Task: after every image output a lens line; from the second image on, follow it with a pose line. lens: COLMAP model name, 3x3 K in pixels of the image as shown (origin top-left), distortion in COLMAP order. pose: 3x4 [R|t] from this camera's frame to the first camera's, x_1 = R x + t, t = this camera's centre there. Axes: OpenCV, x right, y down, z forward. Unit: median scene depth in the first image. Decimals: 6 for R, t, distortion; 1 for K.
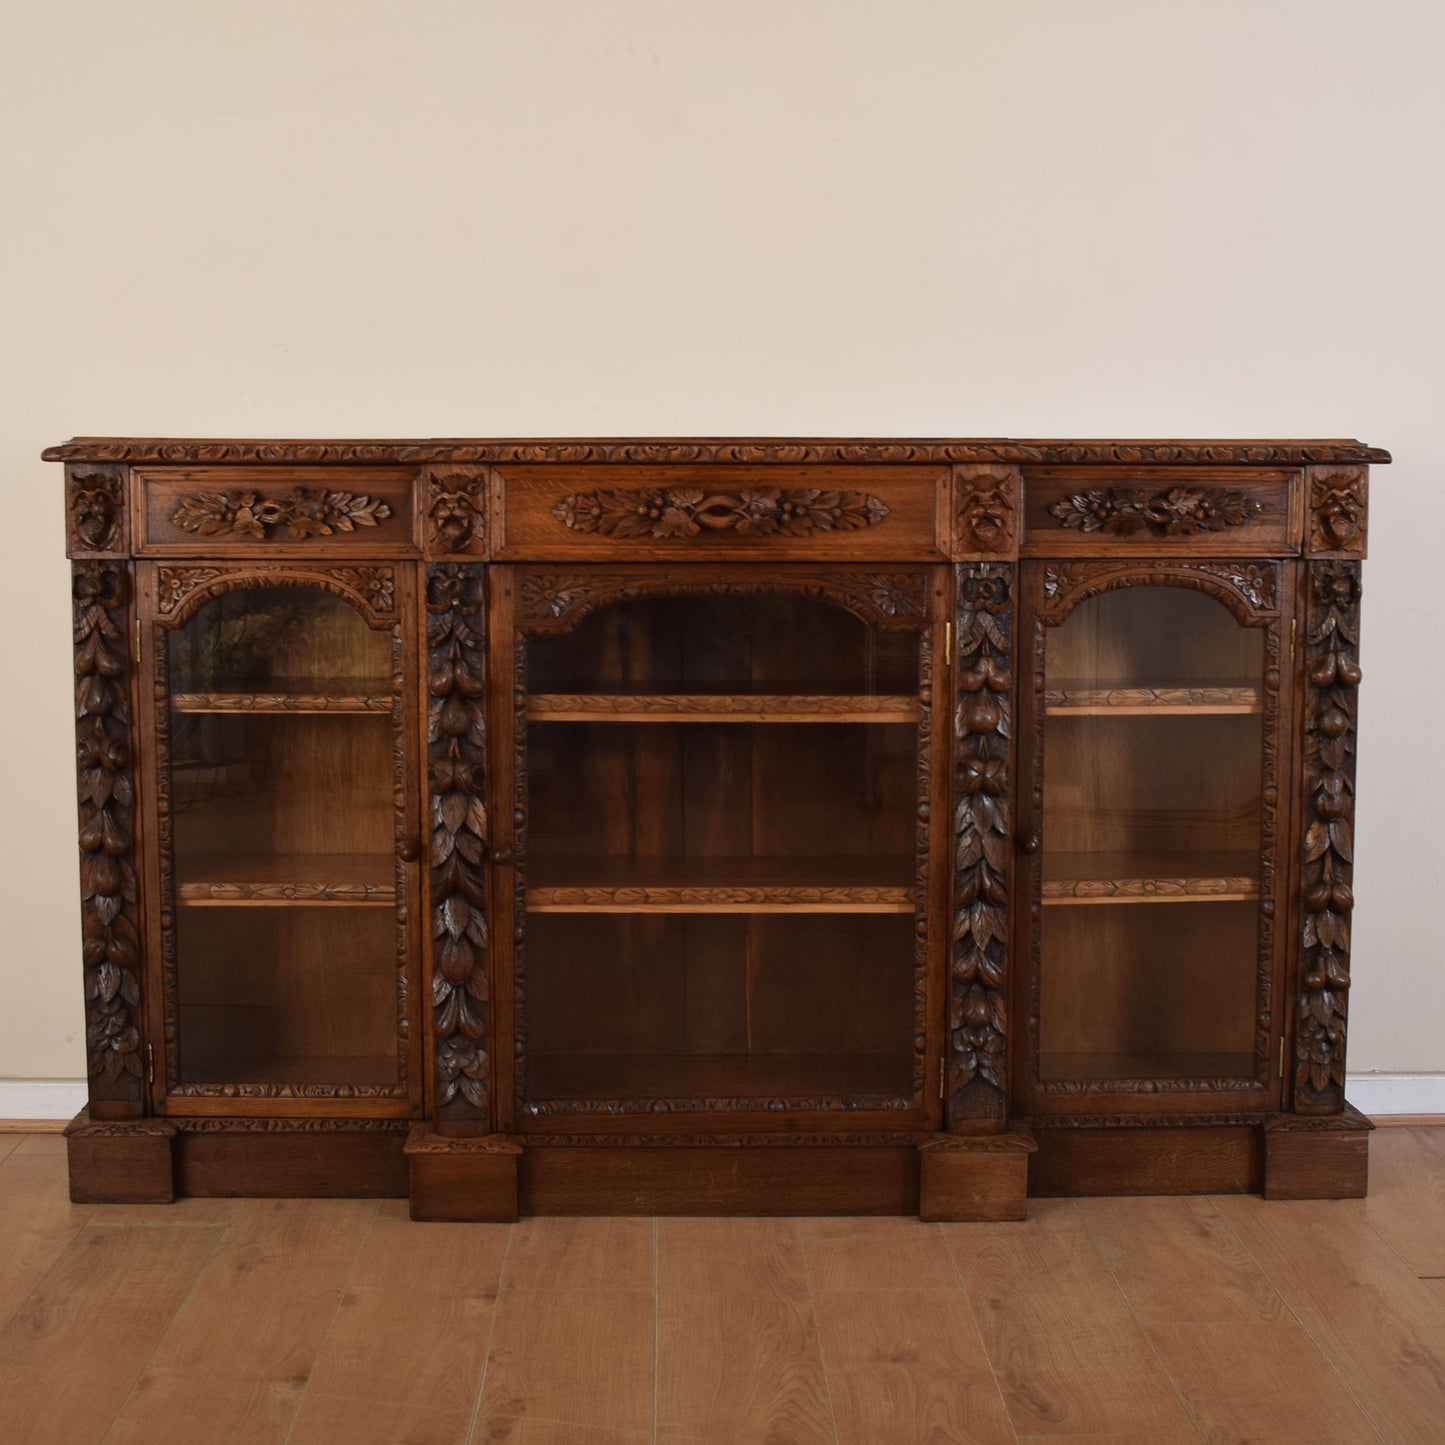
lens RADIAL K [[2356.5, 0, 738.0], [0, 2356.5, 718.8], [0, 0, 1]] dist [-0.072082, 0.000000]
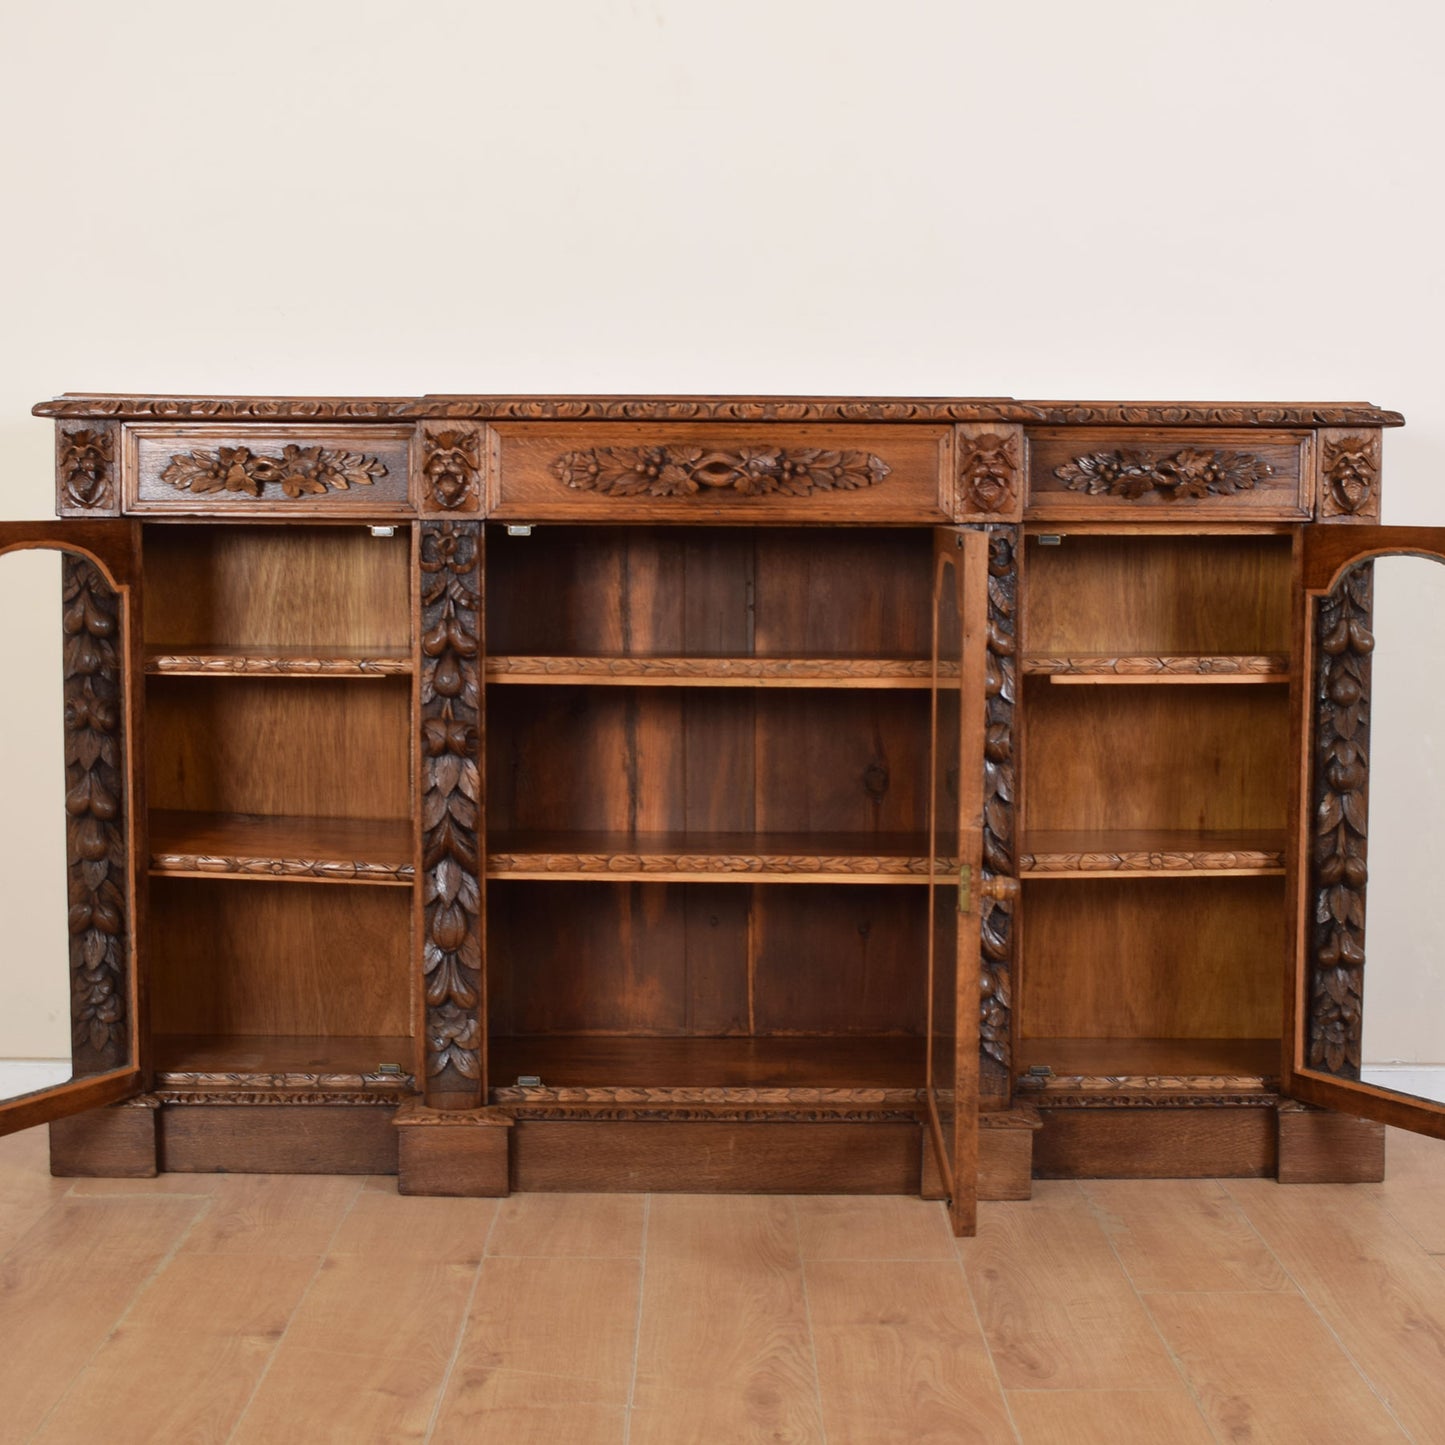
lens RADIAL K [[2471.0, 0, 767.3], [0, 2471.0, 708.6], [0, 0, 1]] dist [-0.056276, 0.000000]
pose [[0.999938, 0.006049, -0.009319, 0.022297], [-0.006310, 0.999581, -0.028248, 0.039758], [0.009144, 0.028305, 0.999558, -0.028605]]
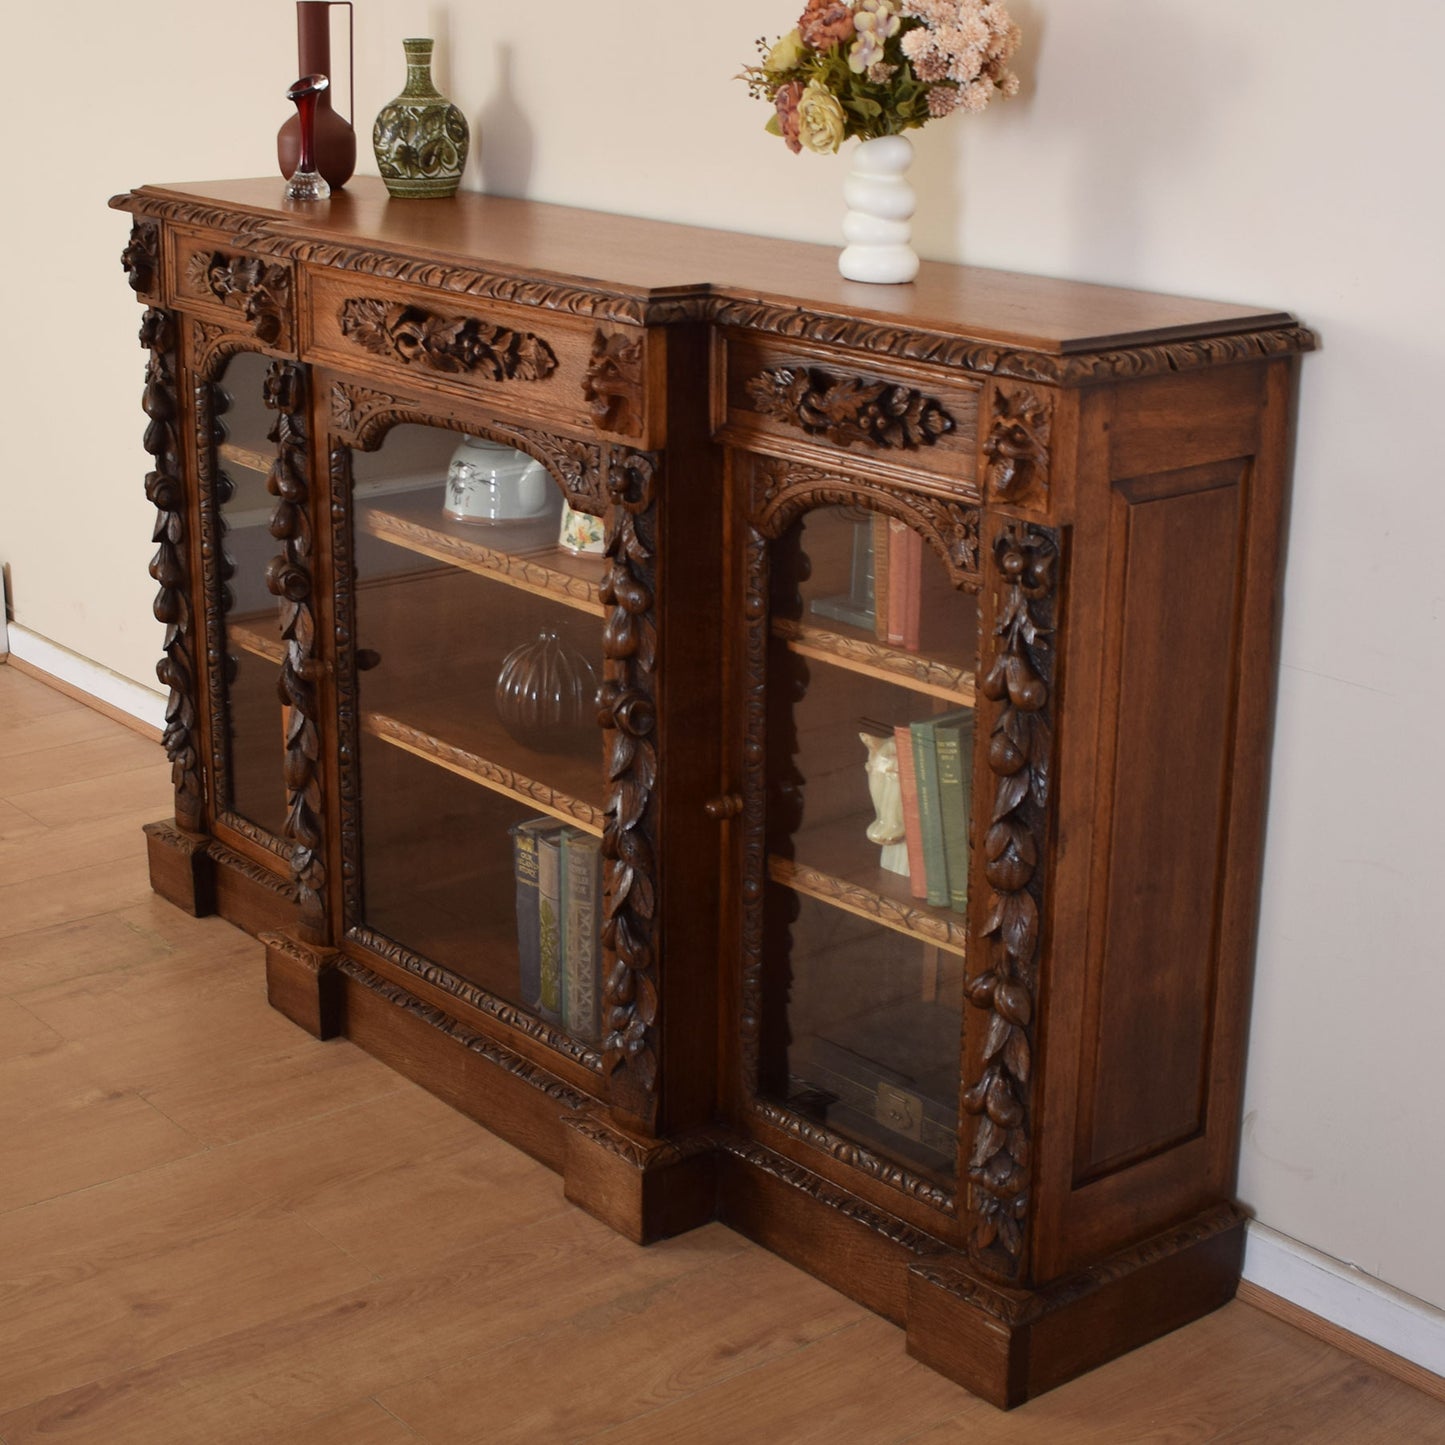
lens RADIAL K [[2559.4, 0, 710.1], [0, 2559.4, 713.3], [0, 0, 1]] dist [-0.094422, 0.000000]
pose [[0.617259, 0.237042, -0.750202, 0.762664], [-0.093045, 0.968835, 0.229567, -0.173831], [0.781239, -0.071900, 0.620078, 0.480106]]
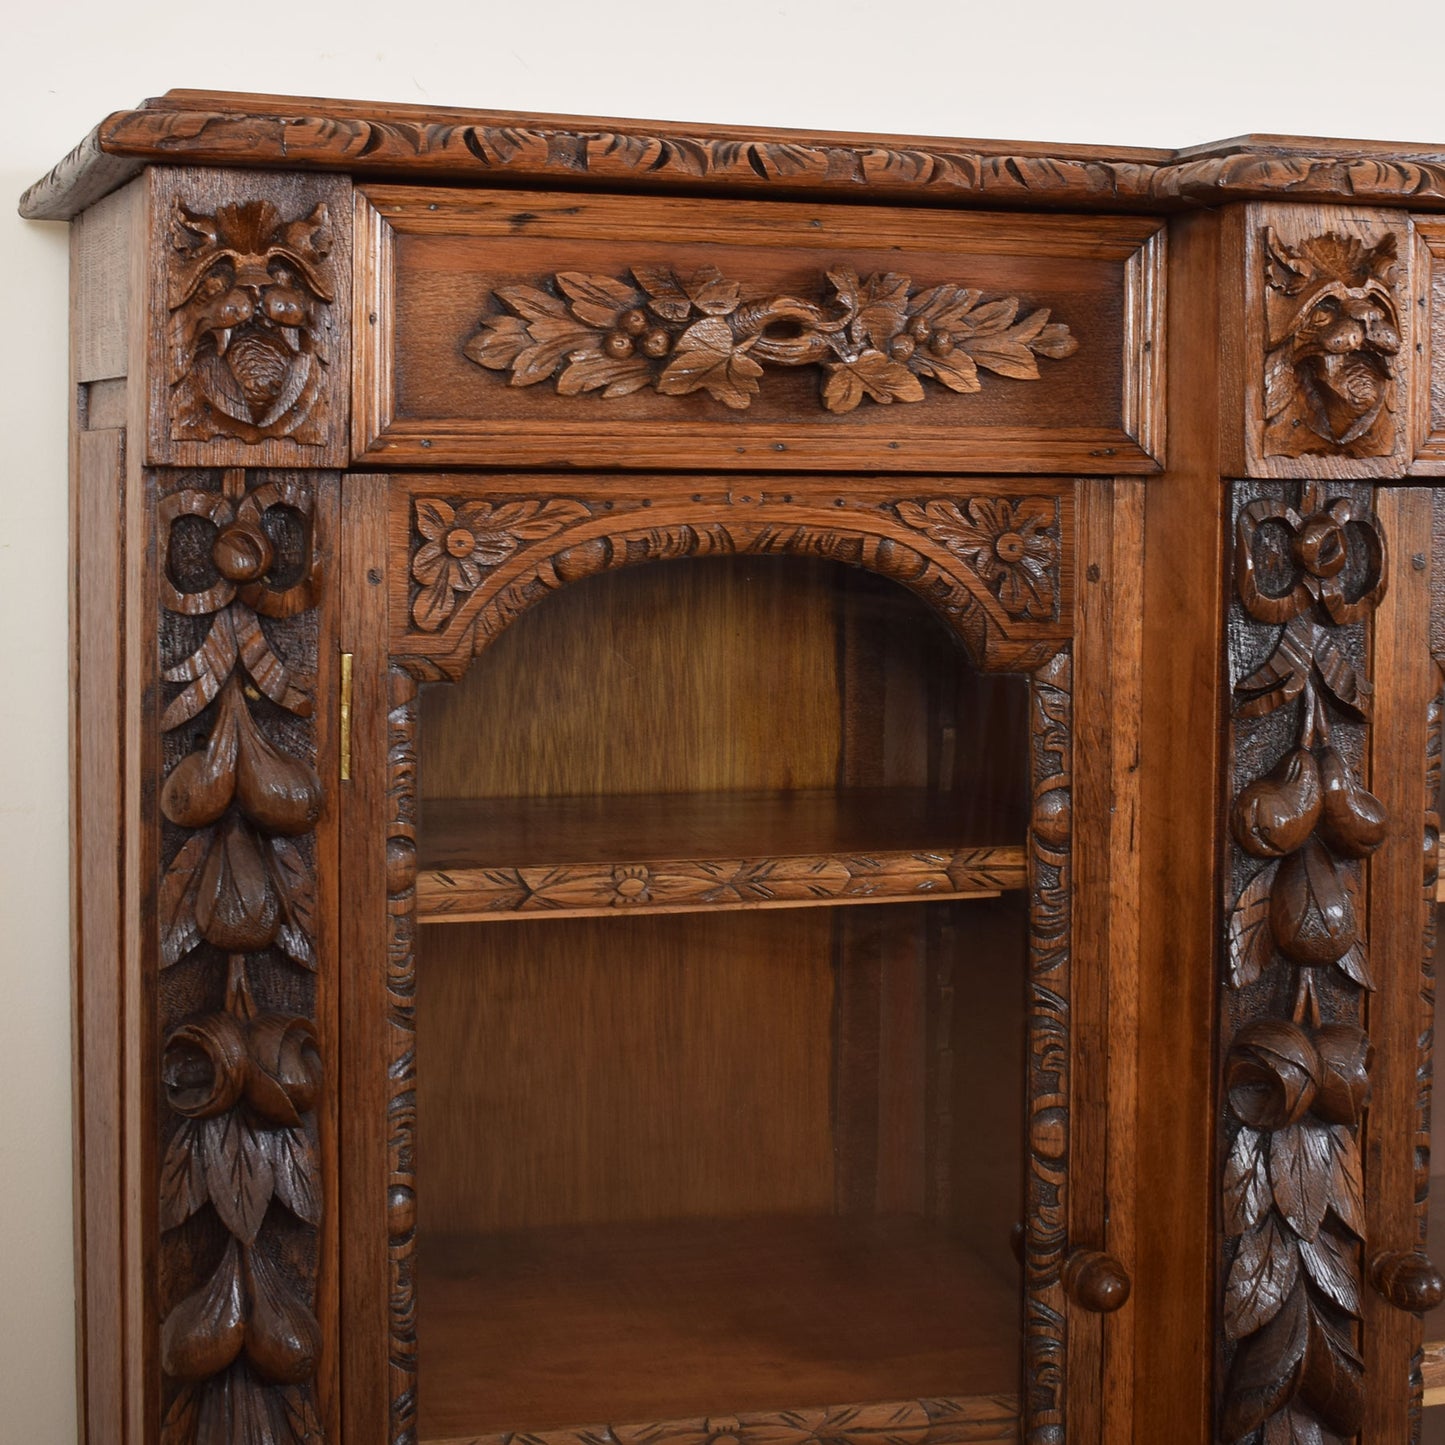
lens RADIAL K [[2785.7, 0, 848.2], [0, 2785.7, 501.6], [0, 0, 1]] dist [-0.080242, 0.000000]
pose [[0.942028, 0.000951, 0.335532, -0.322292], [0.028119, 0.996254, -0.081771, -0.029583], [-0.334353, 0.086466, 0.938473, 0.610208]]
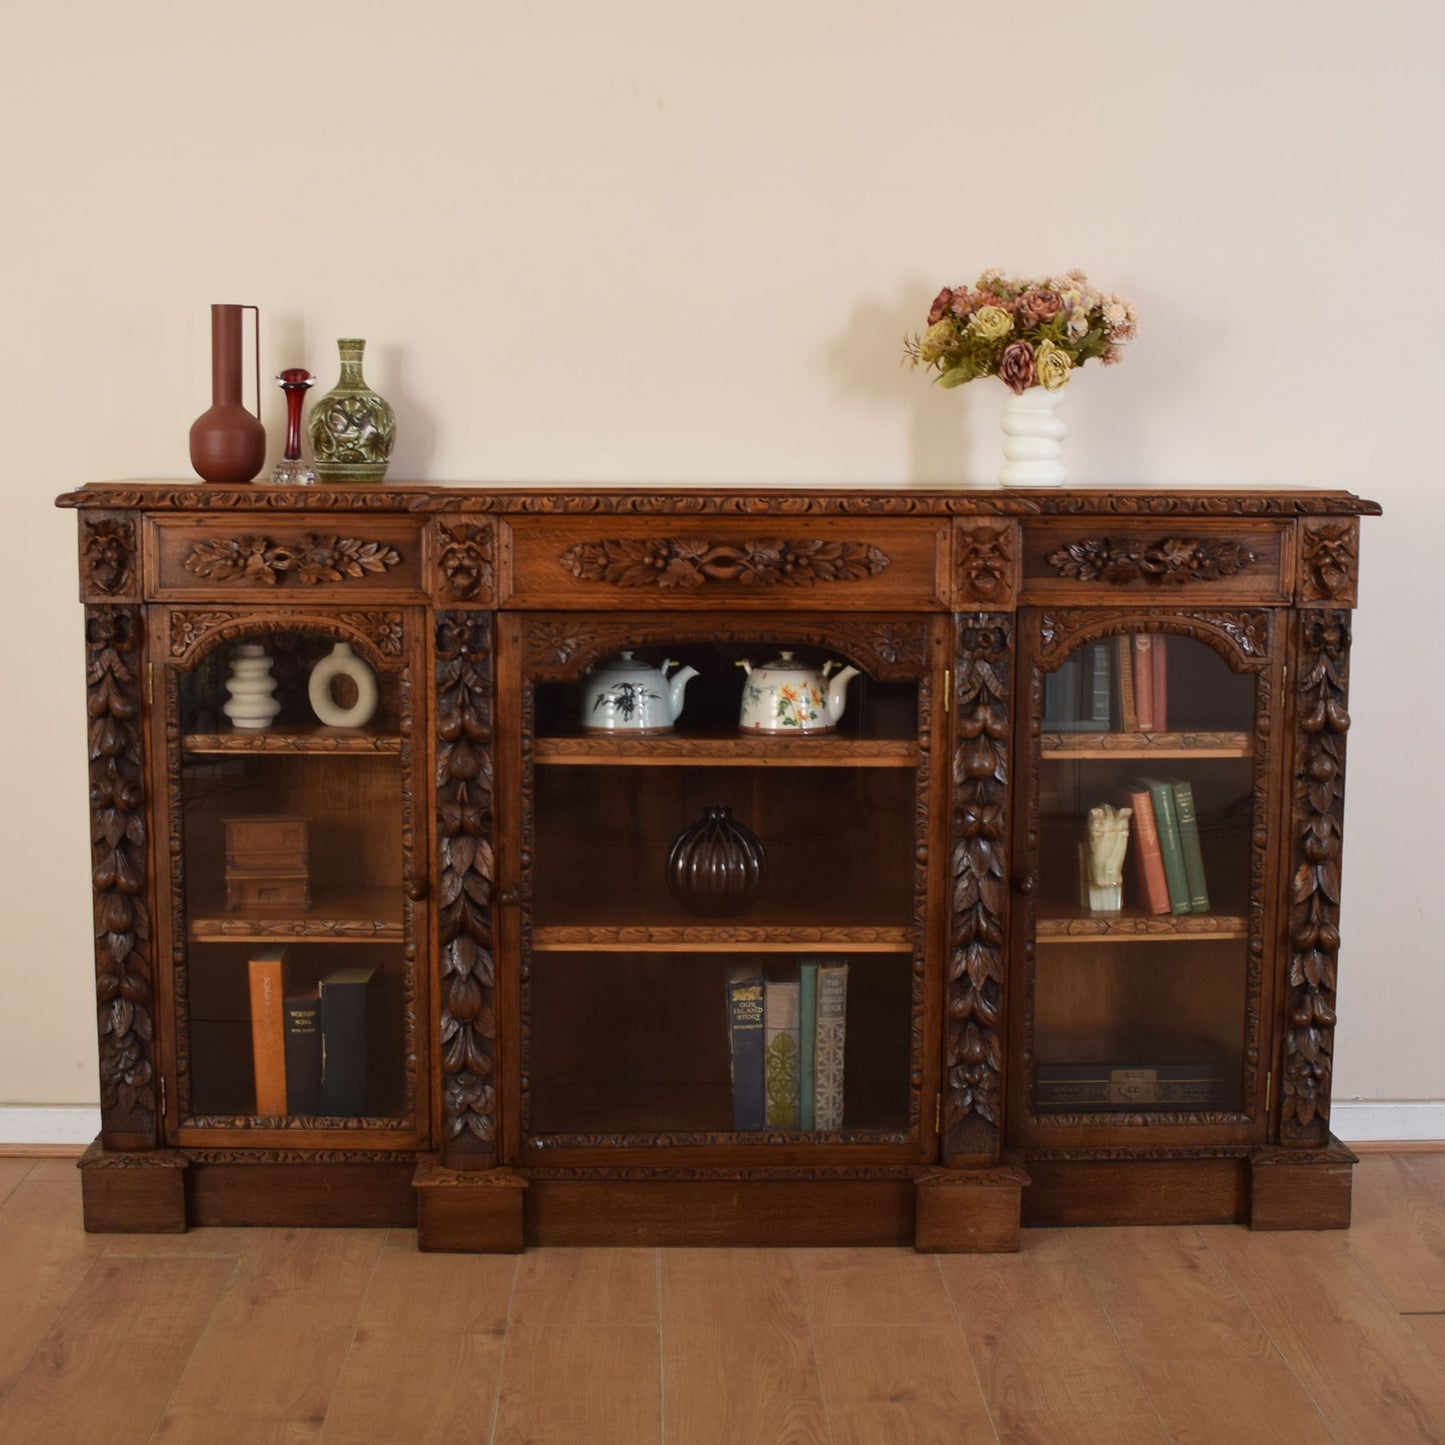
lens RADIAL K [[2356.5, 0, 750.4], [0, 2356.5, 735.4], [0, 0, 1]] dist [-0.072082, 0.000000]
pose [[0.999913, 0.004067, 0.012559, -0.008609], [-0.004359, 0.999719, 0.023302, -0.035694], [-0.012460, -0.023355, 0.999650, -0.019675]]
